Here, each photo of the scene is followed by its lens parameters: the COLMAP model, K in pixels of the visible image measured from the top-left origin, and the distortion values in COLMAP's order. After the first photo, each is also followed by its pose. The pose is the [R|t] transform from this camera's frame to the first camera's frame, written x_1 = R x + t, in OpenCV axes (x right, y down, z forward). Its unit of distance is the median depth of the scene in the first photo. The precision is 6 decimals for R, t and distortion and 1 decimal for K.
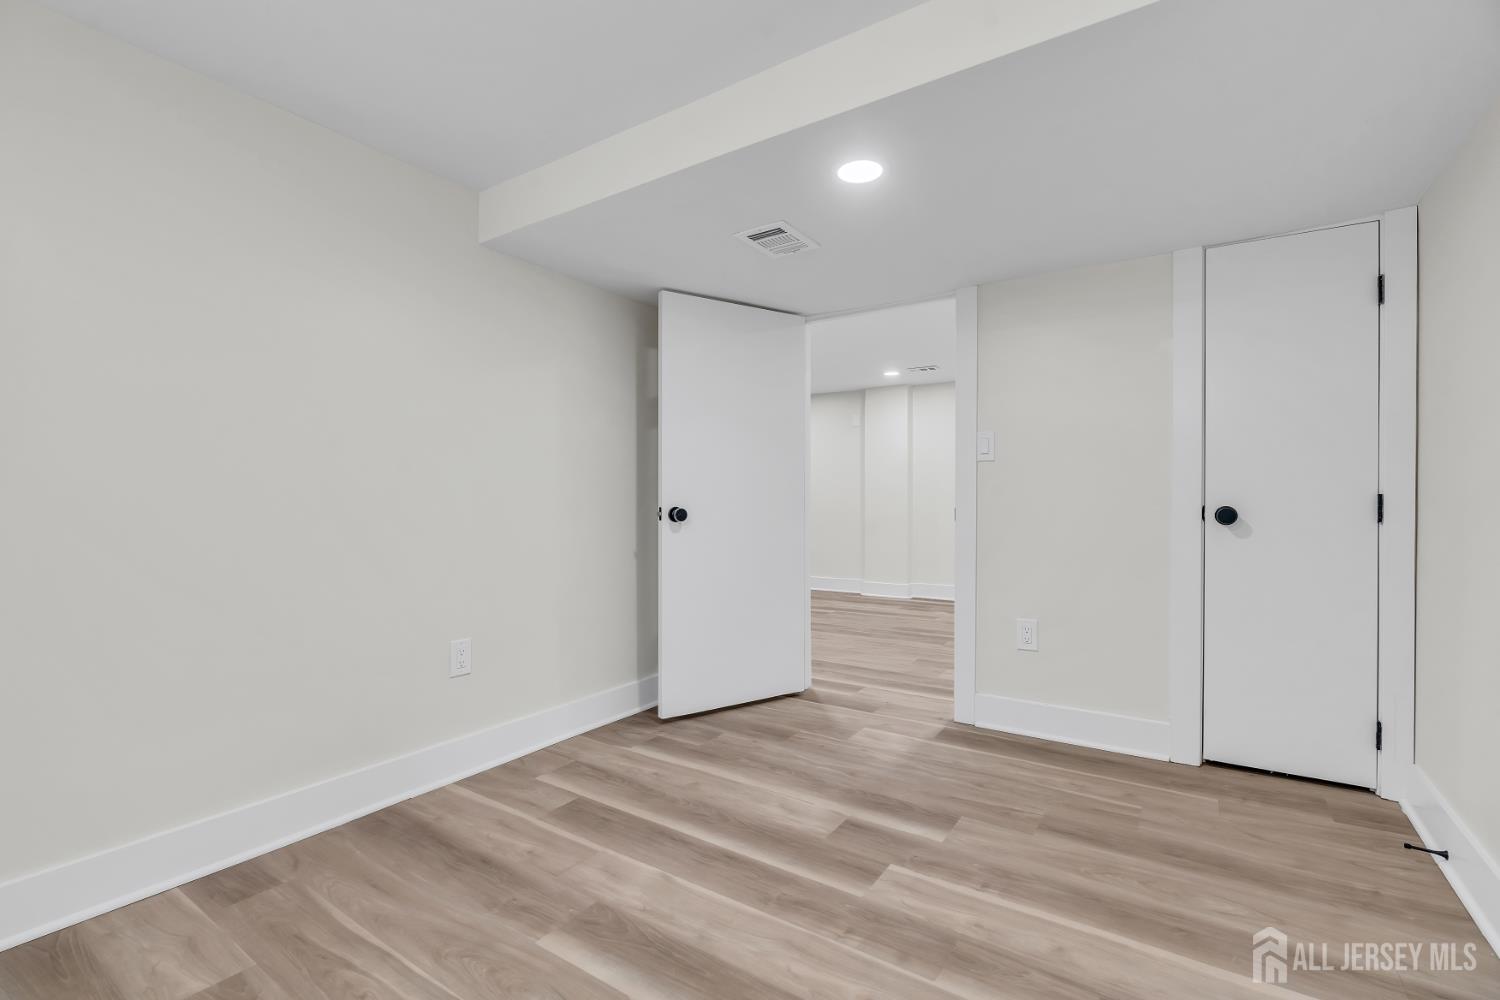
lens RADIAL K [[676.7, 0, 750.0], [0, 676.7, 500.0], [0, 0, 1]] dist [-0.014074, 0.007028]
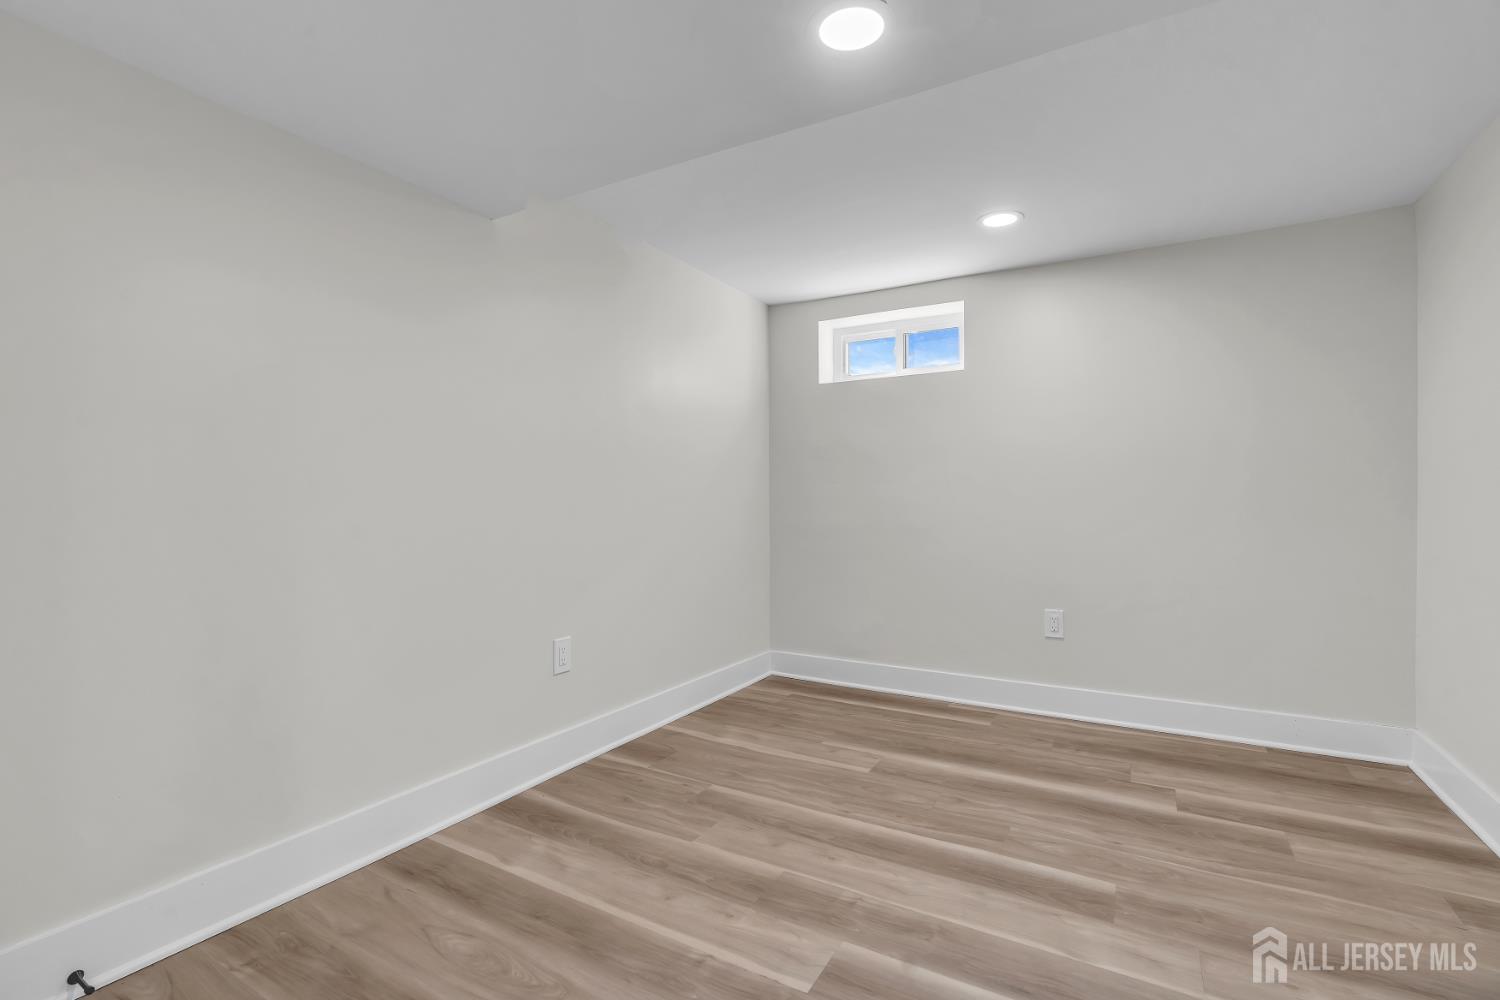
lens RADIAL K [[676.7, 0, 750.0], [0, 676.7, 500.0], [0, 0, 1]] dist [-0.014074, 0.007028]
pose [[-0.997891, -0.002846, -0.064842, 0.369447], [-0.002501, 0.999982, -0.005395, -0.003396], [0.064856, -0.005222, -0.997881, 1.998132]]
